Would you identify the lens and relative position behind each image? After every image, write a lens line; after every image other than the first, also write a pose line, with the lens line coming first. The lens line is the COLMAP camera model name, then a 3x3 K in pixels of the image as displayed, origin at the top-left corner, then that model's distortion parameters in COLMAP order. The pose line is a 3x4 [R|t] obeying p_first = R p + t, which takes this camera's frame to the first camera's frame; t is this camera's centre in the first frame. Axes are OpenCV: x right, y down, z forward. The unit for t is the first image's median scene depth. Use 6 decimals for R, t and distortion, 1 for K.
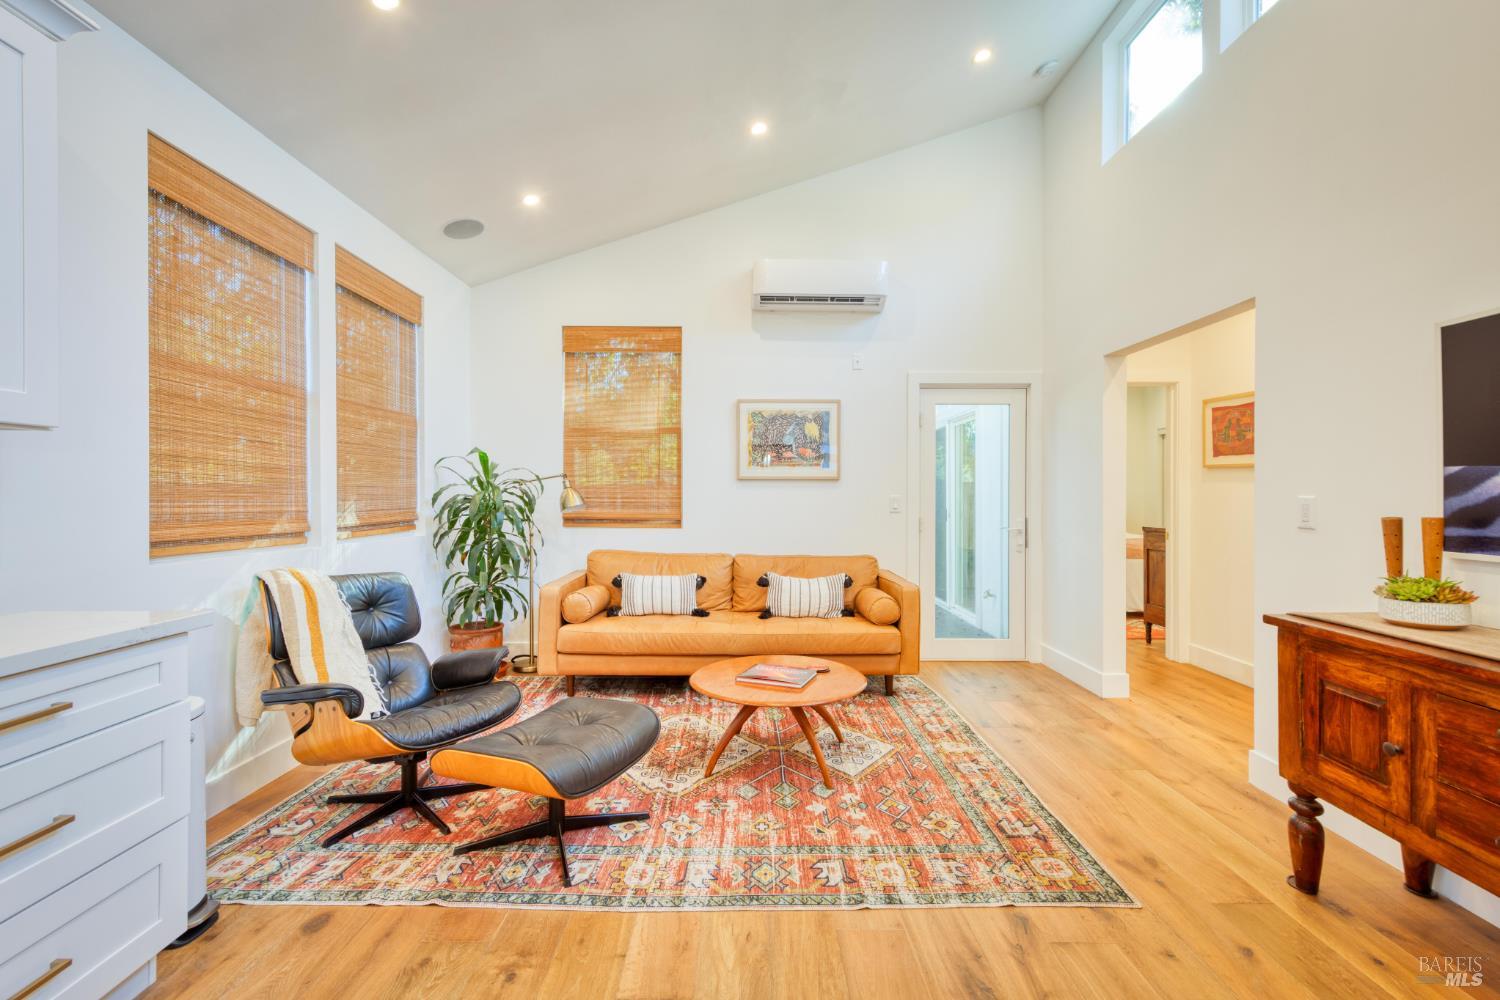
lens RADIAL K [[656.5, 0, 756.9], [0, 656.5, 495.7], [0, 0, 1]] dist [0.002078, 0.000399]
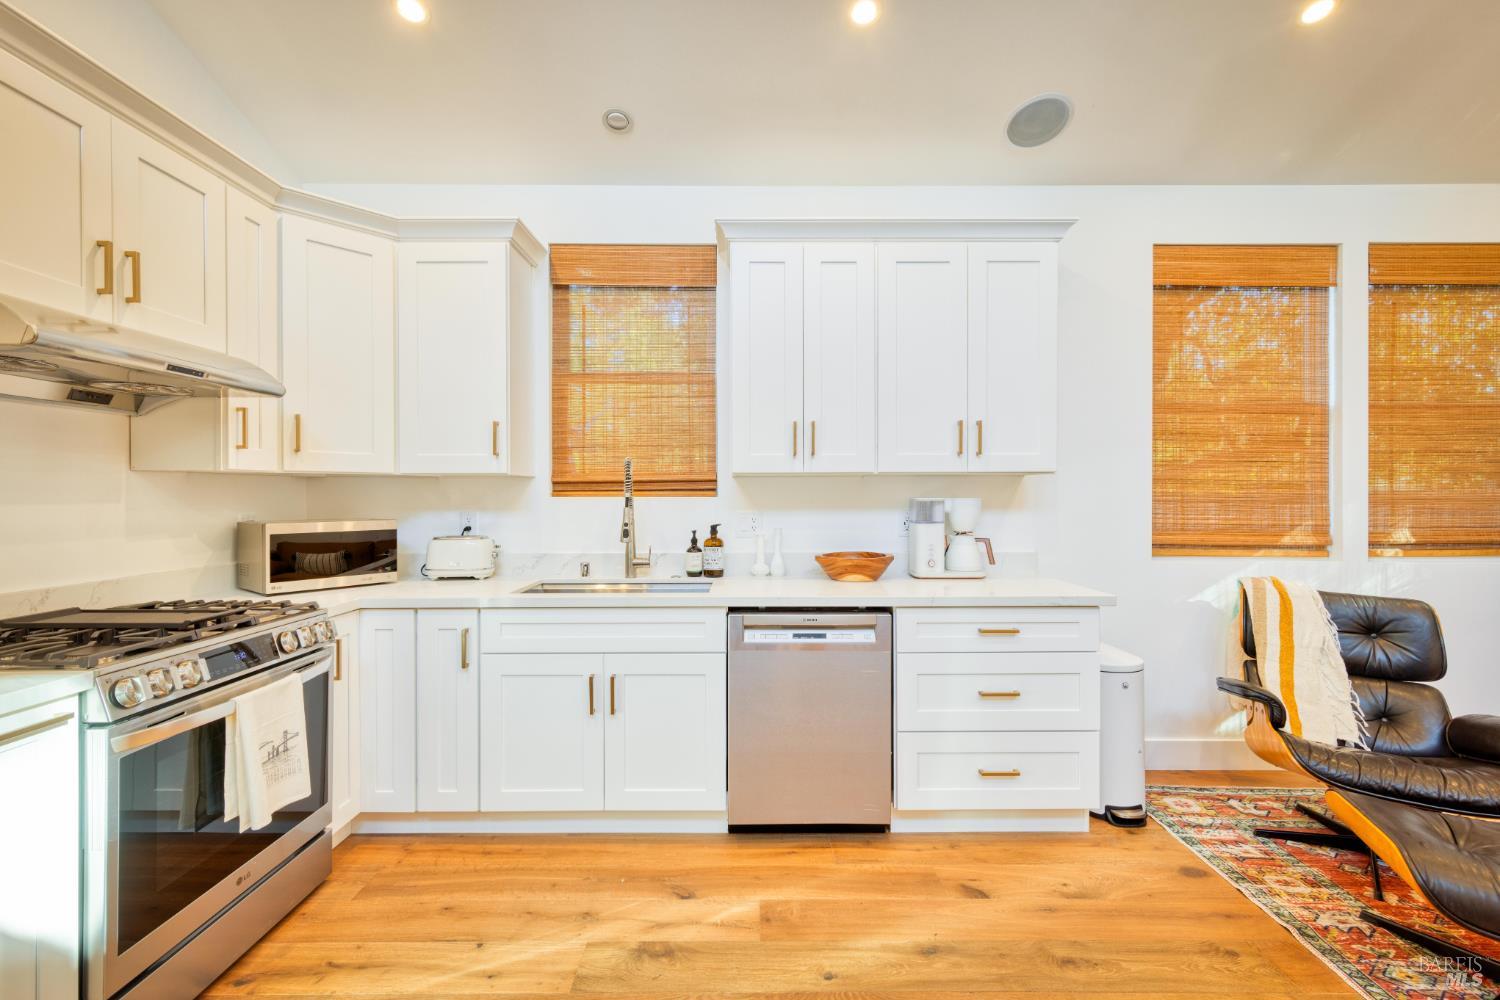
lens RADIAL K [[636.5, 0, 750.0], [0, 636.5, 500.0], [0, 0, 1]] dist [0.009607, 0.000223]
pose [[-0.004022, 0.006827, -0.999969, 0.386531], [-0.001245, 0.999976, 0.006832, -0.027138], [0.999991, 0.001272, -0.004014, 0.152770]]
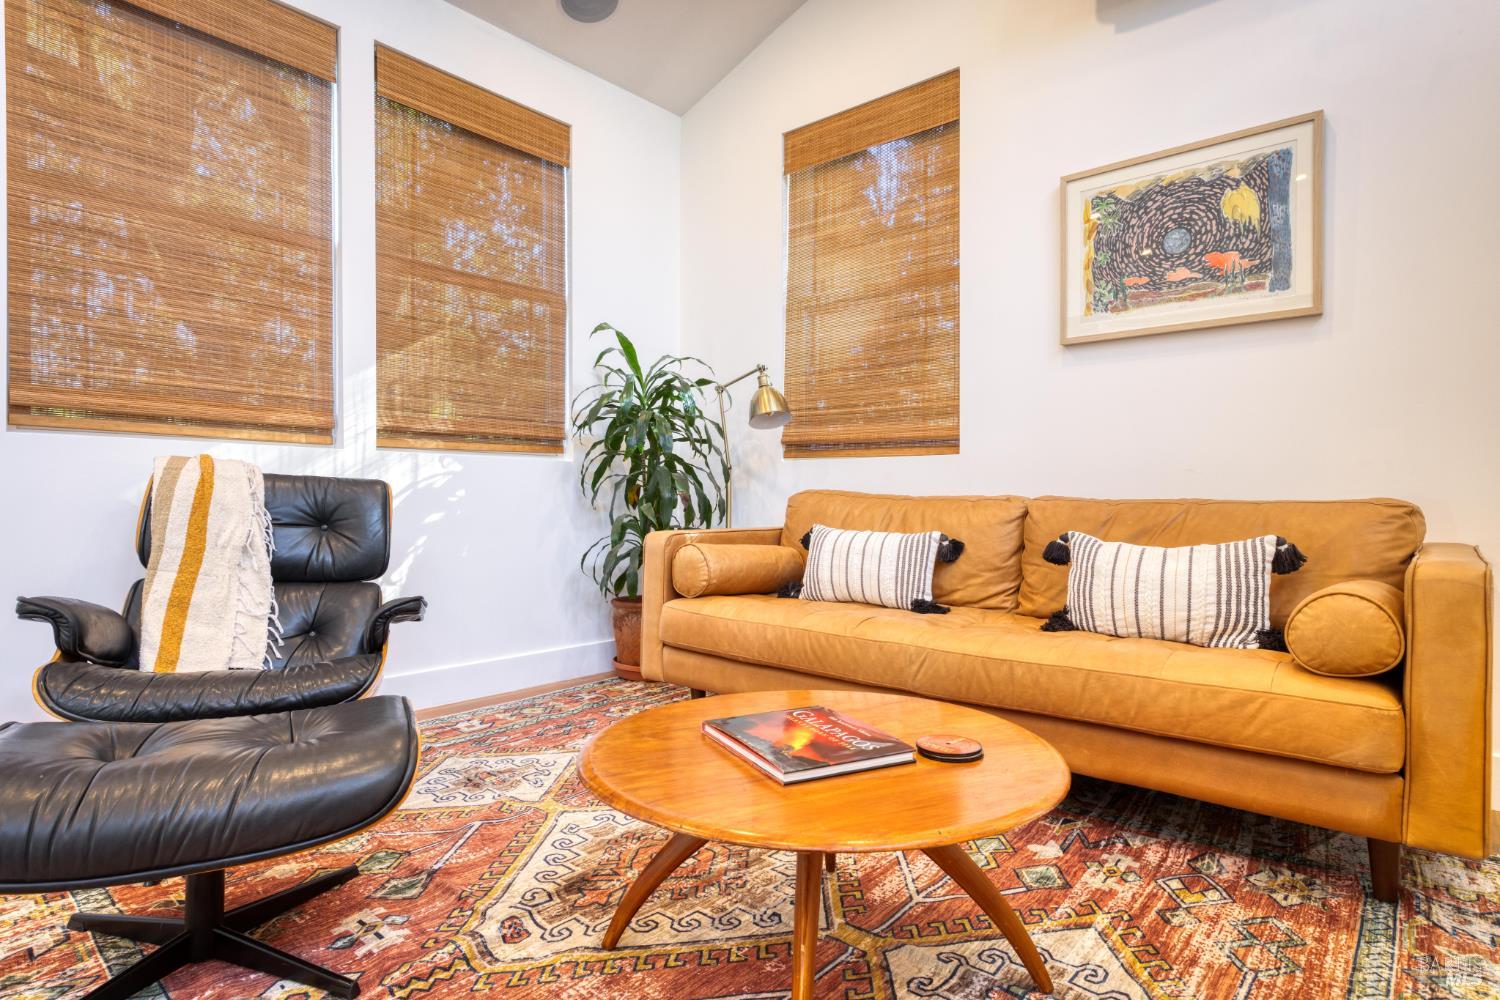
lens RADIAL K [[822.5, 0, 750.0], [0, 822.5, 500.0], [0, 0, 1]] dist [0.002544, 0.000590]
pose [[0.750706, 0.002507, -0.660632, 0.382192], [-0.004642, 0.999988, -0.001479, 0.174261], [0.660621, 0.004177, 0.750708, 0.784387]]
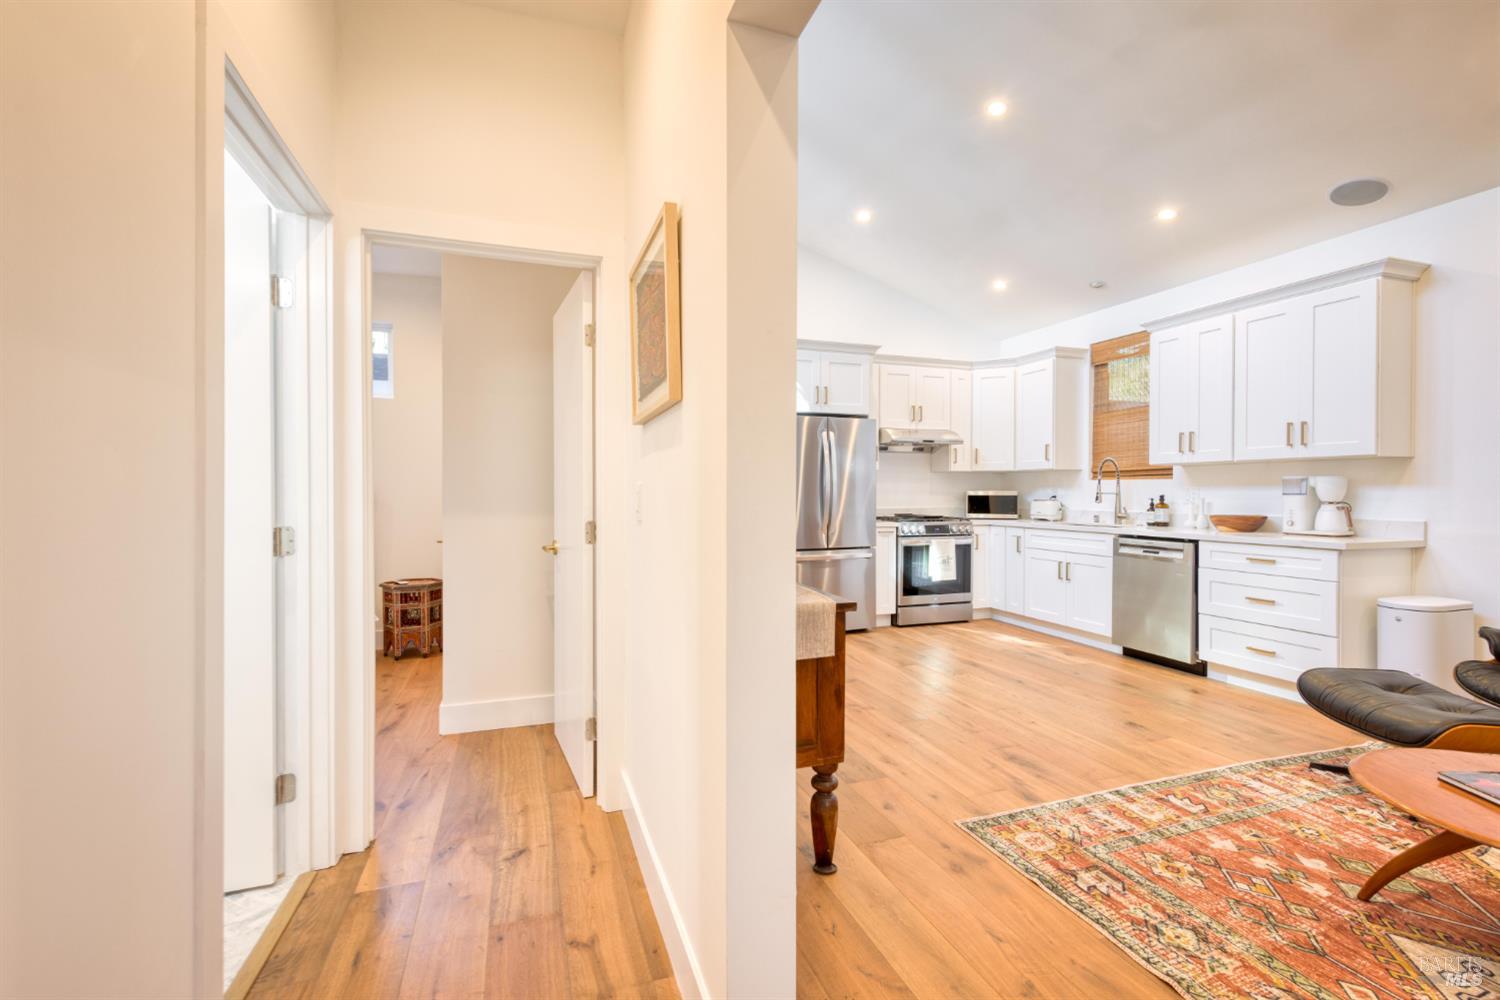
lens RADIAL K [[656.5, 0, 756.9], [0, 656.5, 495.7], [0, 0, 1]] dist [0.002078, 0.000399]
pose [[-0.946117, 0.001099, -0.323823, 1.062400], [-0.002097, 0.999952, 0.009522, 0.012788], [0.323818, 0.009688, -0.946070, 1.626440]]
